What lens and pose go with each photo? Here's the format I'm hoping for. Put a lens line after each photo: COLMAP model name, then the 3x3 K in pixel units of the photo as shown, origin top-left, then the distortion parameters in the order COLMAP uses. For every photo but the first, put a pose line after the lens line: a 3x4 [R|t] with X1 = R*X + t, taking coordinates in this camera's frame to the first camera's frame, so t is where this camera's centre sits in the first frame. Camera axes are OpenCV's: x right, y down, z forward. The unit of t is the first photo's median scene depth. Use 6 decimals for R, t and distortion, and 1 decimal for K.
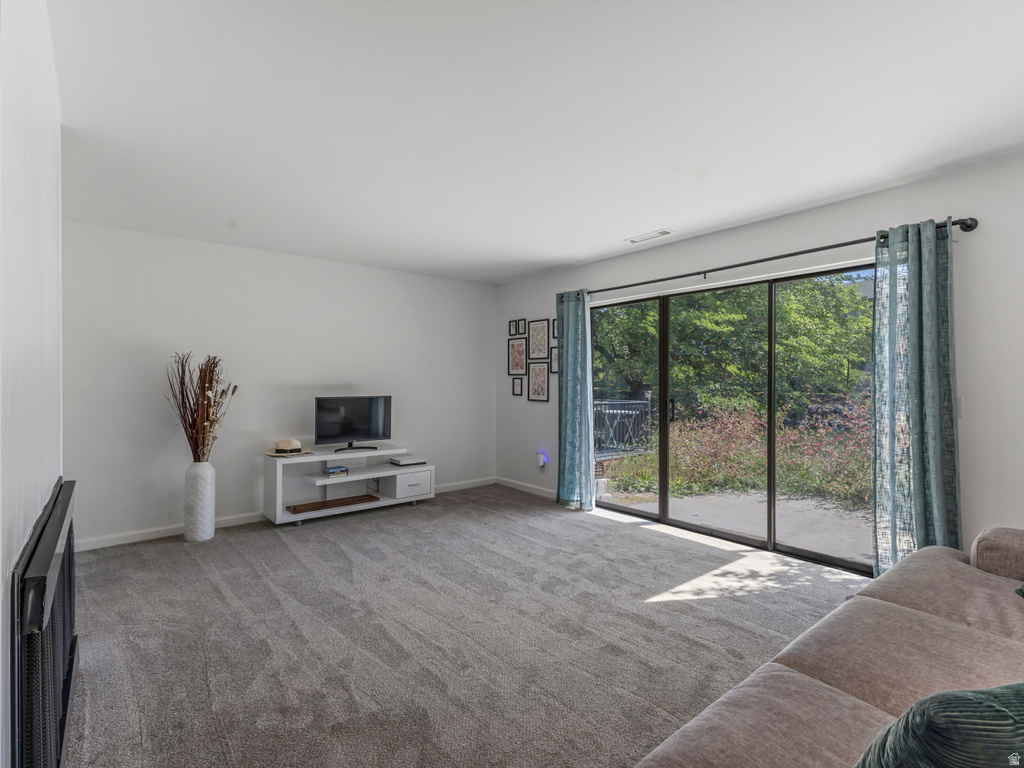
lens RADIAL K [[499.1, 0, 513.8], [0, 499.1, 383.6], [0, 0, 1]] dist [0.004824, -0.000831]
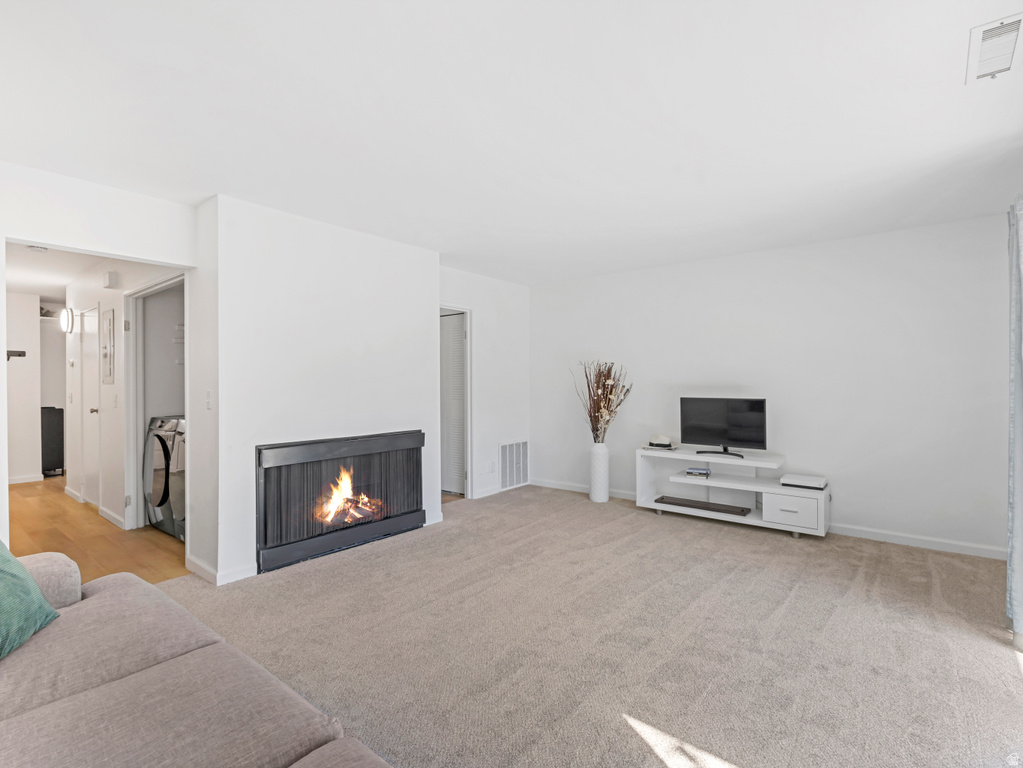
lens RADIAL K [[498.6, 0, 513.7], [0, 498.6, 382.7], [0, 0, 1]] dist [0.004824, -0.000831]
pose [[0.214180, 0.004825, -0.976782, 0.631256], [-0.004032, 0.999984, 0.004055, -0.006779], [0.976786, 0.003070, 0.214196, 0.510594]]
